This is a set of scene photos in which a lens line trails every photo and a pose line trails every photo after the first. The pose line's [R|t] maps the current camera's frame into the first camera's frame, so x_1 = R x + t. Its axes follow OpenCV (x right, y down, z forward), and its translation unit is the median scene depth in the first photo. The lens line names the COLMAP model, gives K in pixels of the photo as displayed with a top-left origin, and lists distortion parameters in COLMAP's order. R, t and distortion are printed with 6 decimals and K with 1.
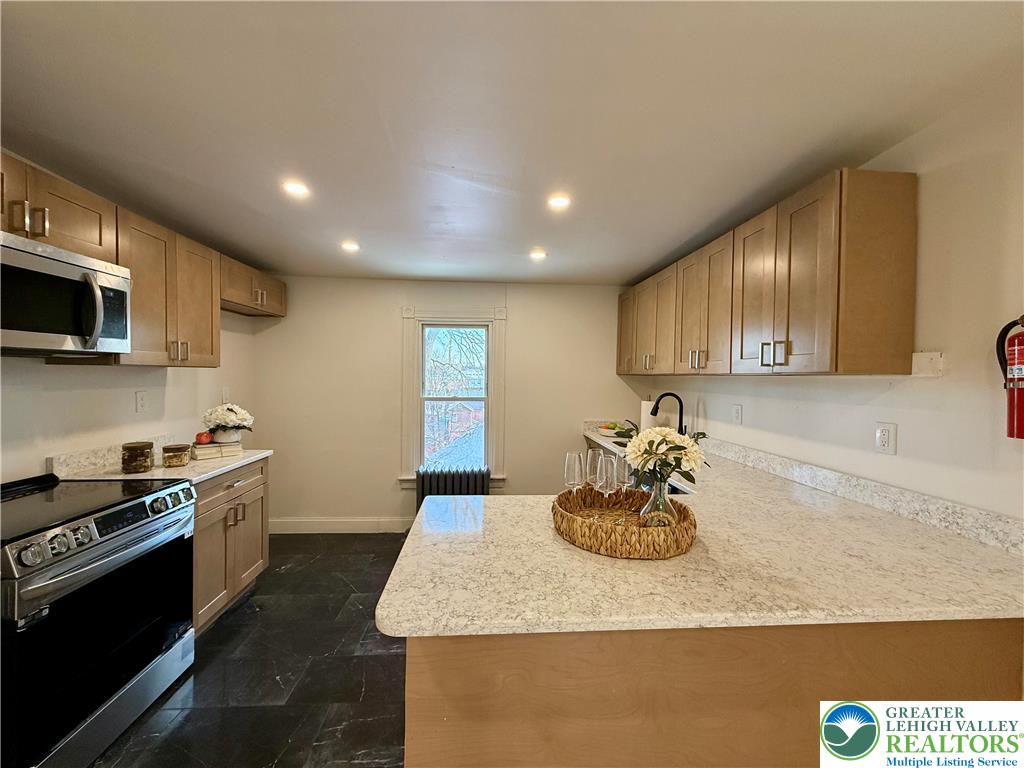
lens RADIAL K [[405.4, 0, 512.0], [0, 405.4, 384.0], [0, 0, 1]] dist [0.001194, -0.000766]
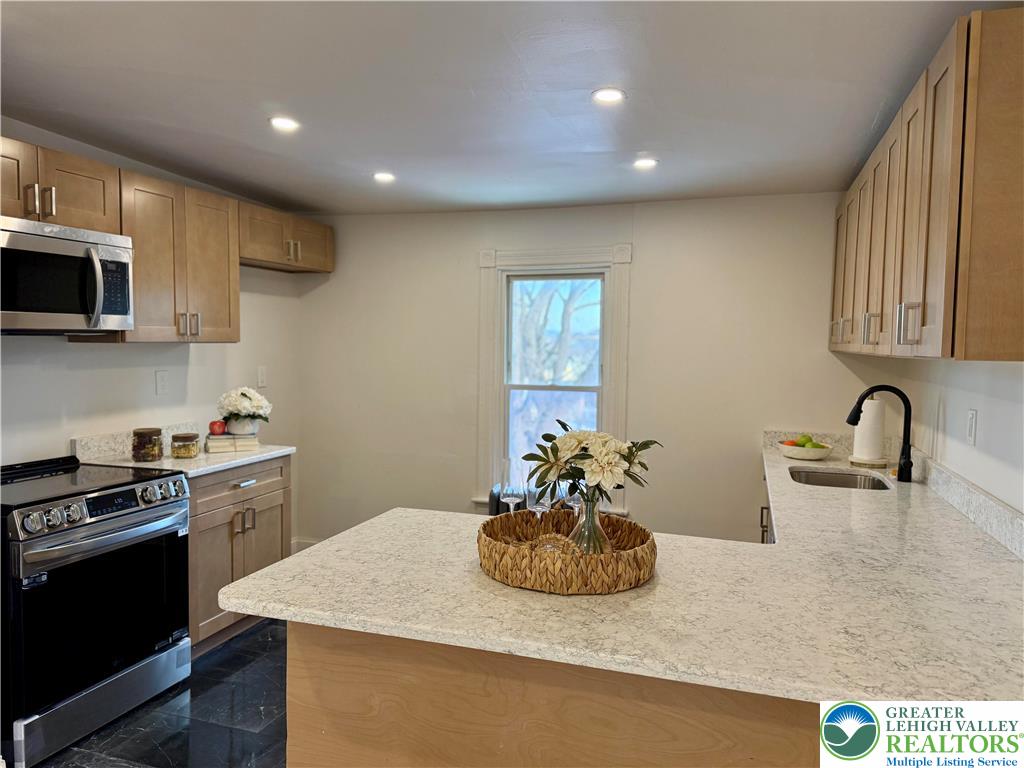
lens RADIAL K [[718.6, 0, 518.0], [0, 718.6, 386.8], [0, 0, 1]] dist [0.078227, -0.100561]
pose [[0.924878, 0.021005, -0.379684, 0.465467], [-0.007290, 0.999269, 0.037522, -0.014792], [0.380195, -0.031935, 0.924355, -0.184119]]
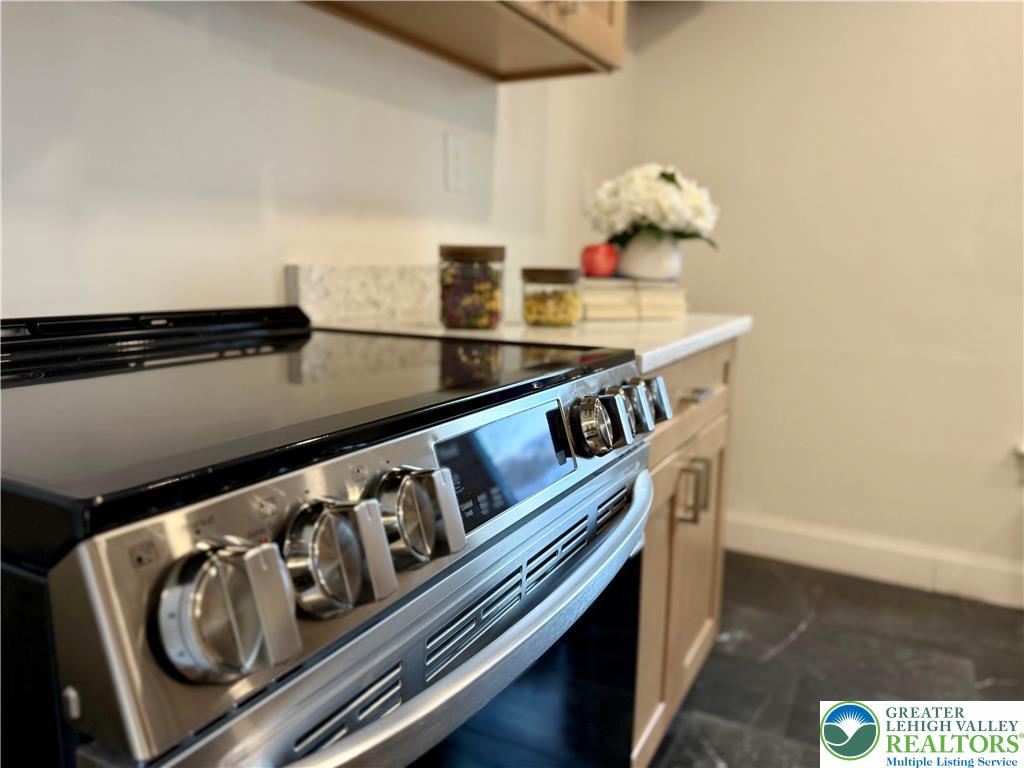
lens RADIAL K [[718.6, 0, 518.0], [0, 718.6, 386.8], [0, 0, 1]] dist [0.078227, -0.100561]
pose [[0.847795, 0.097129, -0.521353, -0.582216], [-0.019119, 0.988044, 0.152985, 0.177083], [0.529979, -0.119732, 0.839516, 0.516298]]
